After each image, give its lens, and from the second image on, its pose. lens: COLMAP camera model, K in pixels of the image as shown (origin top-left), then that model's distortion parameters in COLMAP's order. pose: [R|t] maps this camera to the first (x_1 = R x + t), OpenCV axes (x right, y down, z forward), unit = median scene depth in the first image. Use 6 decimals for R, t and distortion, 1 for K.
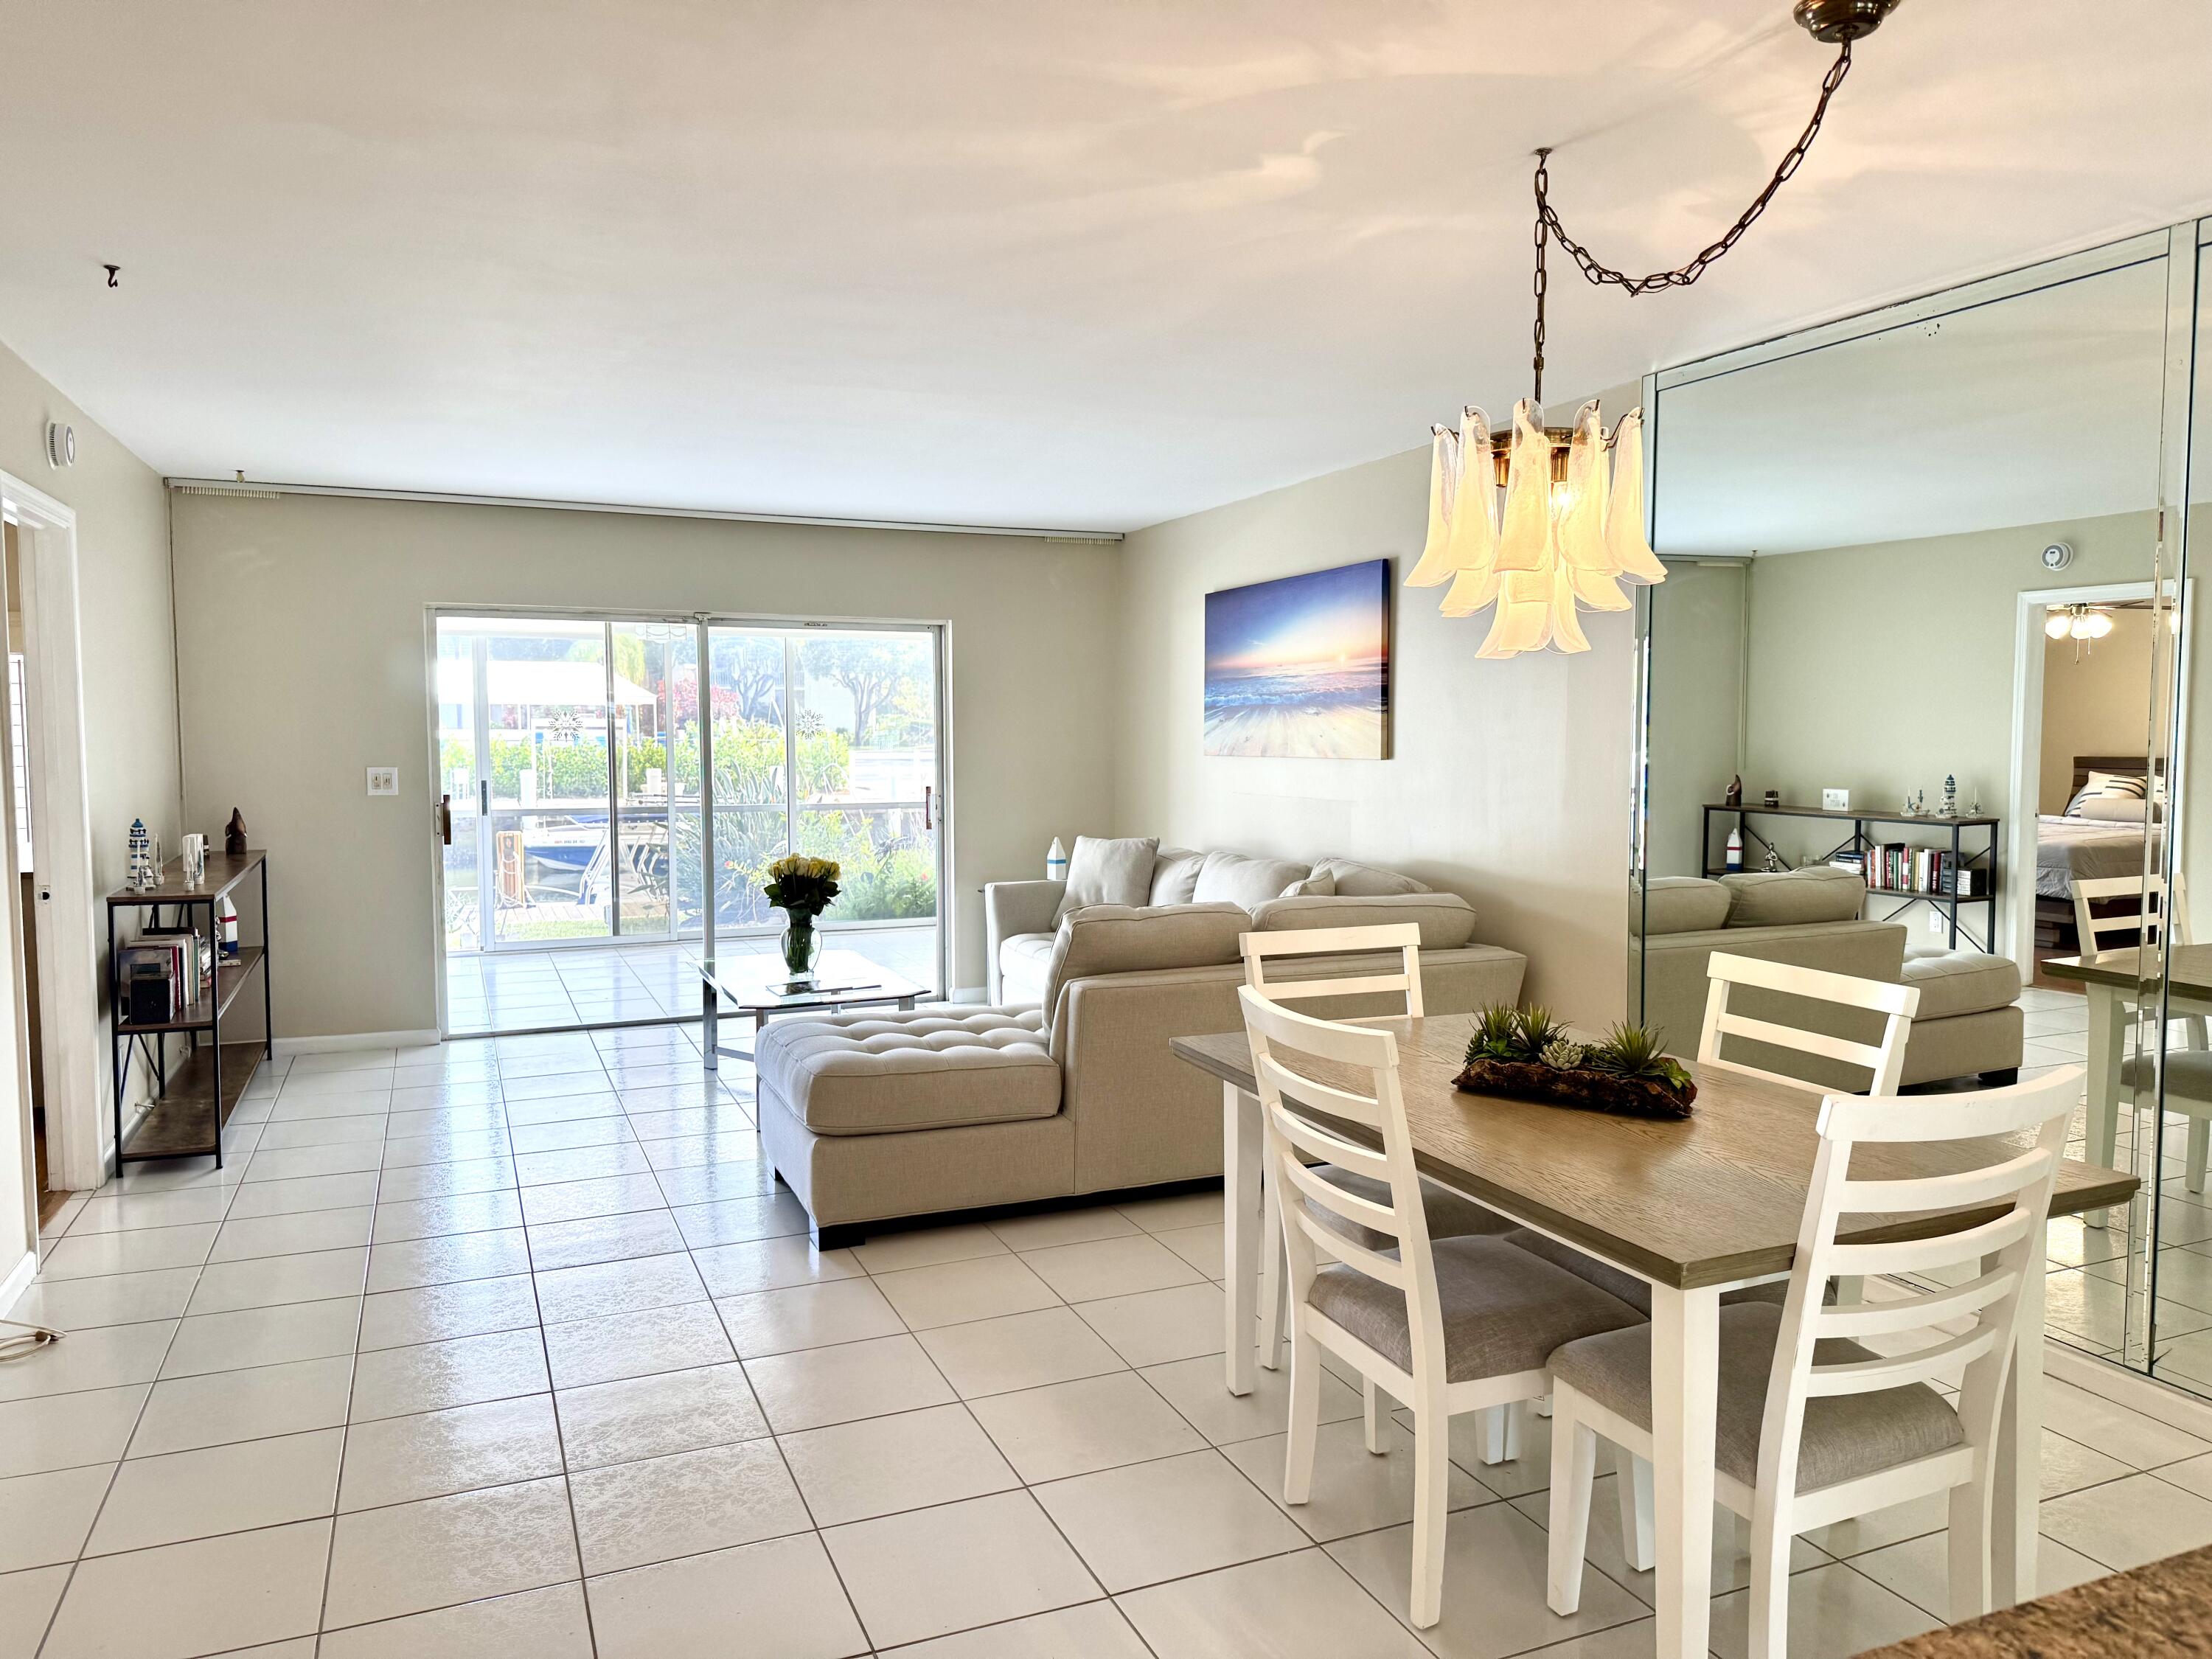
lens RADIAL K [[1542.9, 0, 1117.0], [0, 1542.9, 825.0], [0, 0, 1]] dist [0.025905, -0.031480]
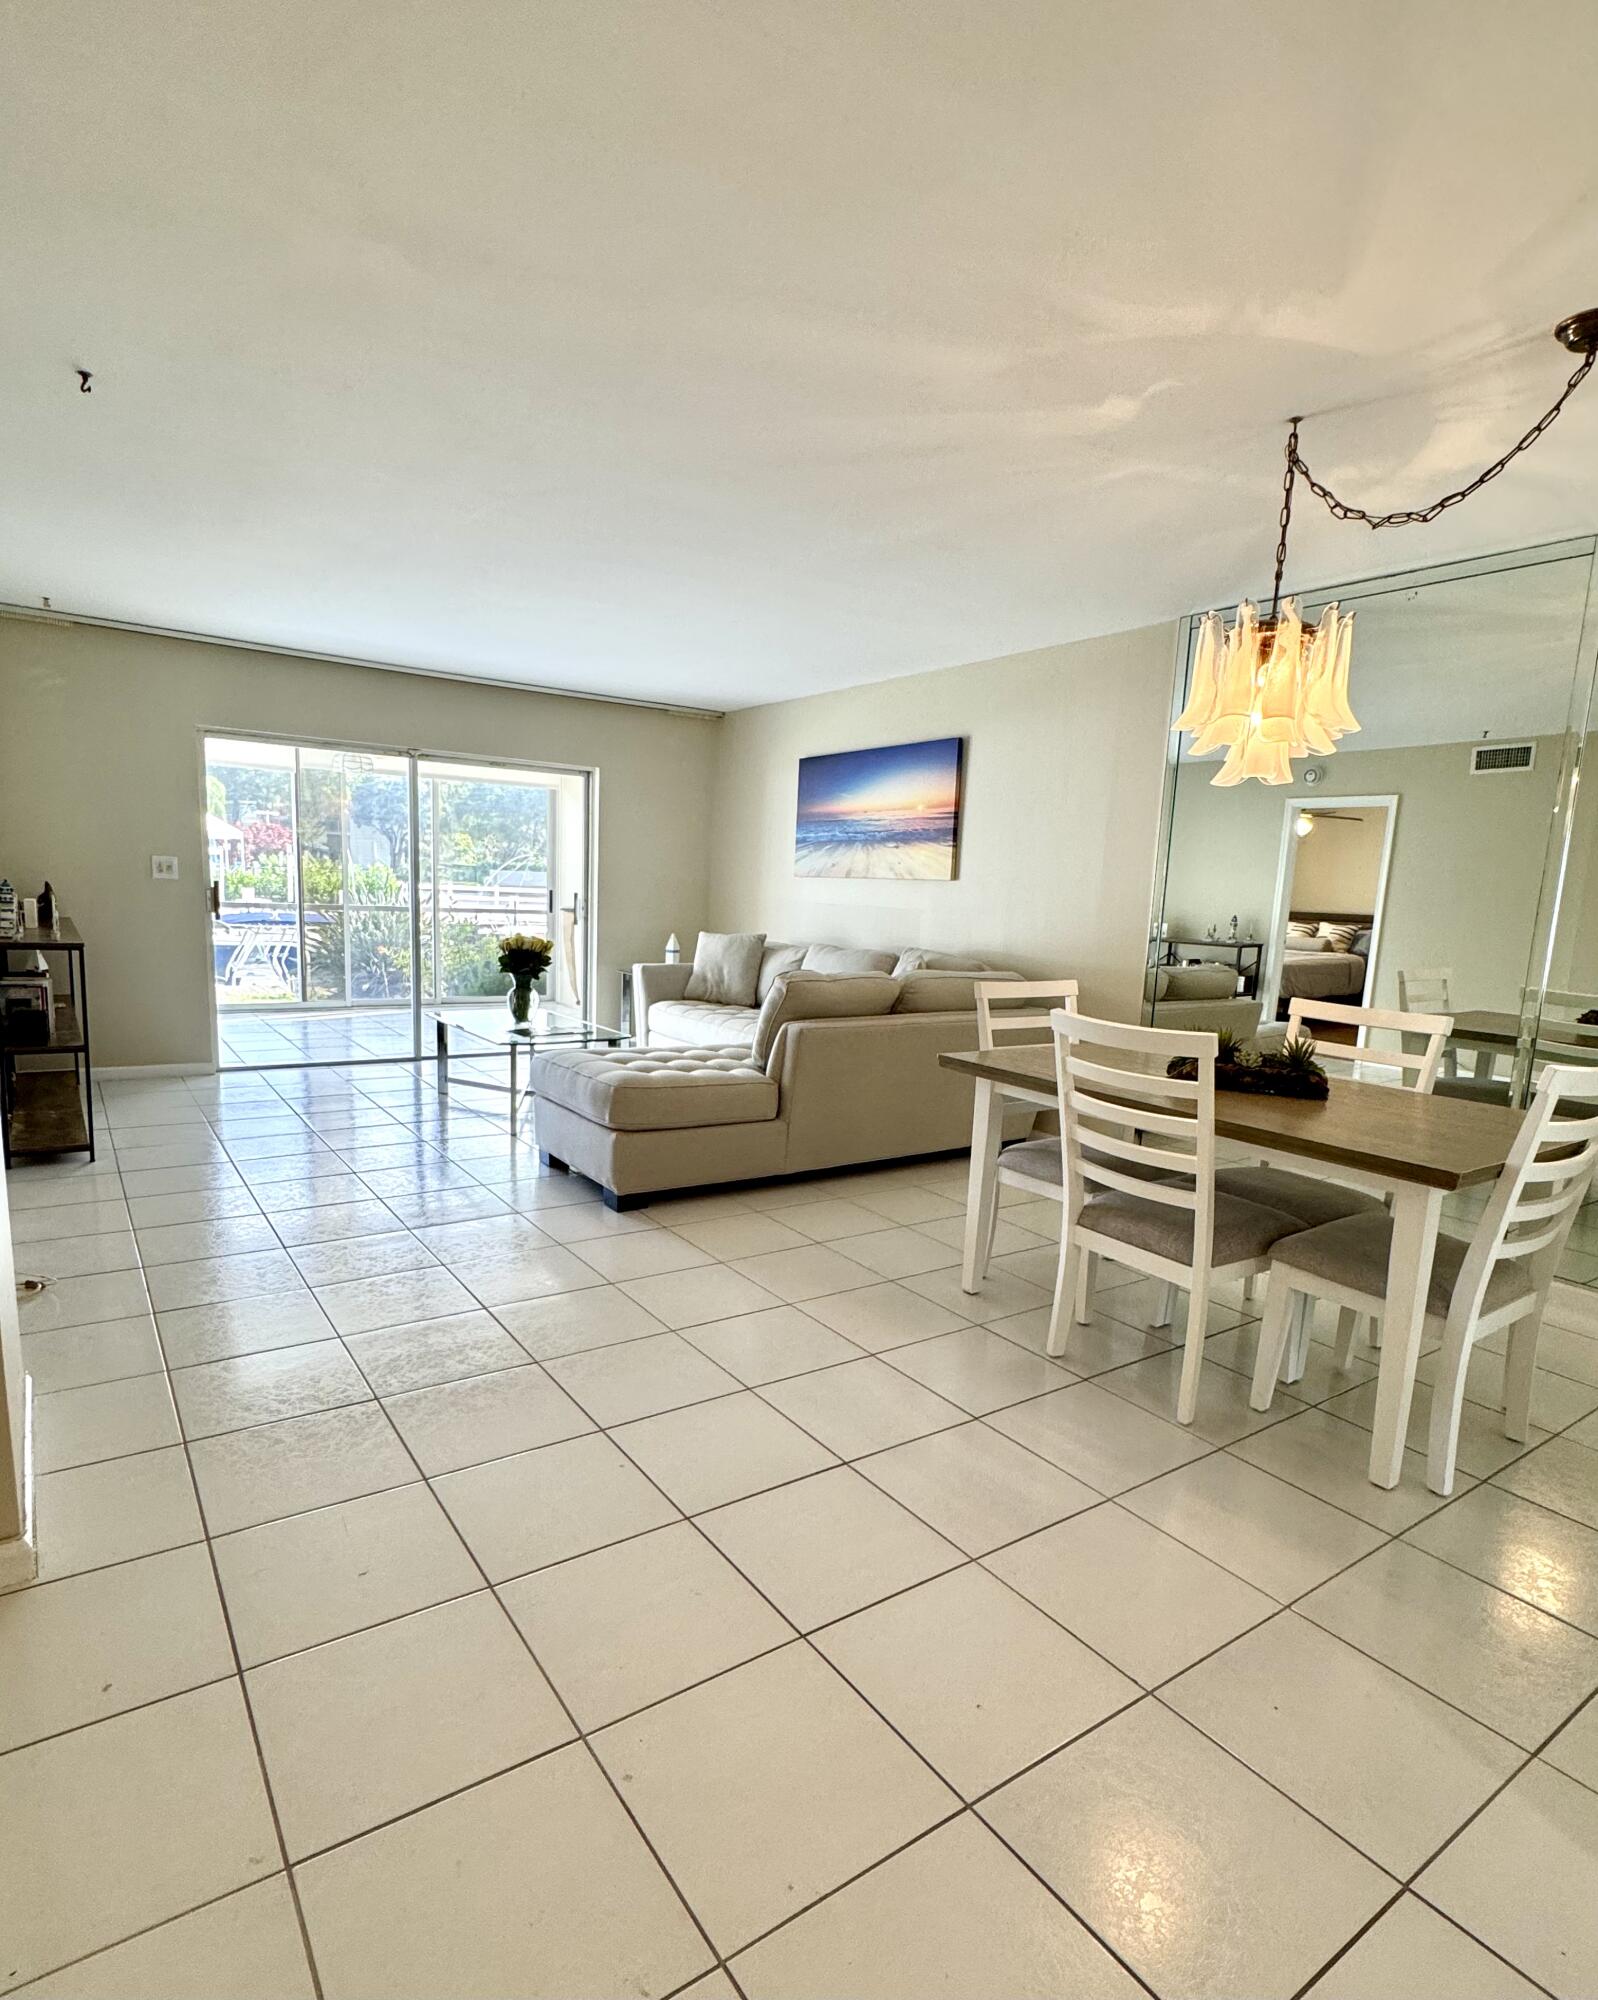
lens RADIAL K [[1067.5, 0, 800.0], [0, 1067.5, 1065.0], [0, 0, 1]] dist [-0.009448, 0.004176]
pose [[0.978266, 0.009359, 0.207141, -0.187429], [-0.031611, 0.994035, 0.104377, 0.032606], [-0.204928, -0.108656, 0.972727, 0.045291]]
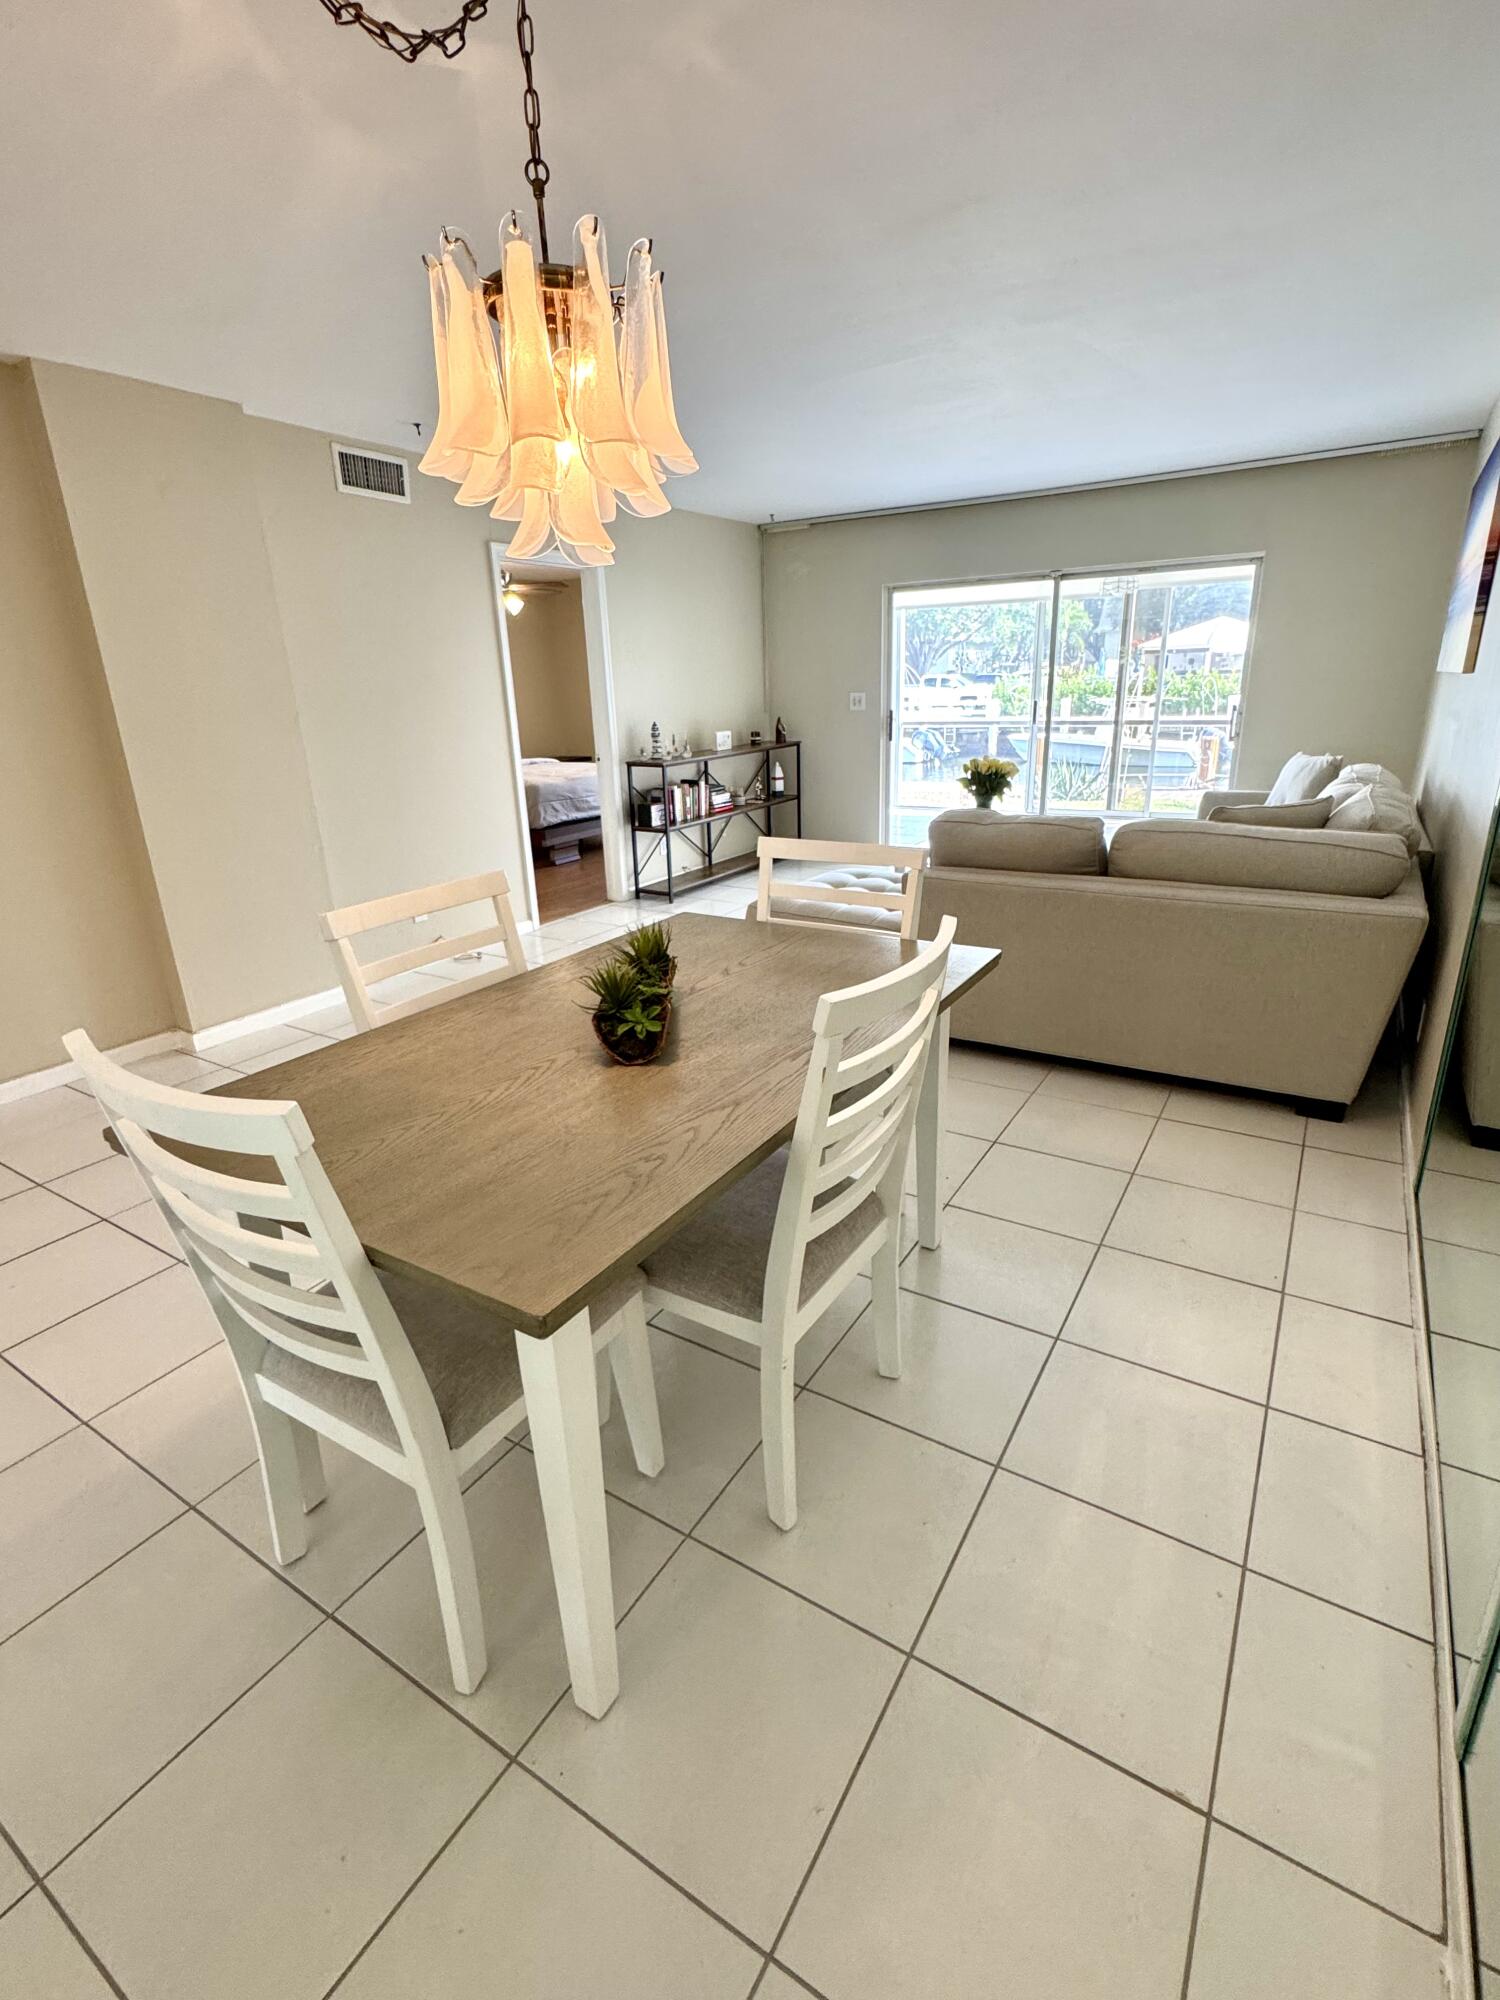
lens RADIAL K [[940.2, 0, 749.8], [0, 940.2, 988.2], [0, 0, 1]] dist [0.004099, 0.000438]
pose [[0.564427, 0.240577, -0.789648, 0.445776], [-0.023059, 0.960811, 0.276243, -0.011237], [0.825161, -0.137711, 0.547855, 0.390610]]
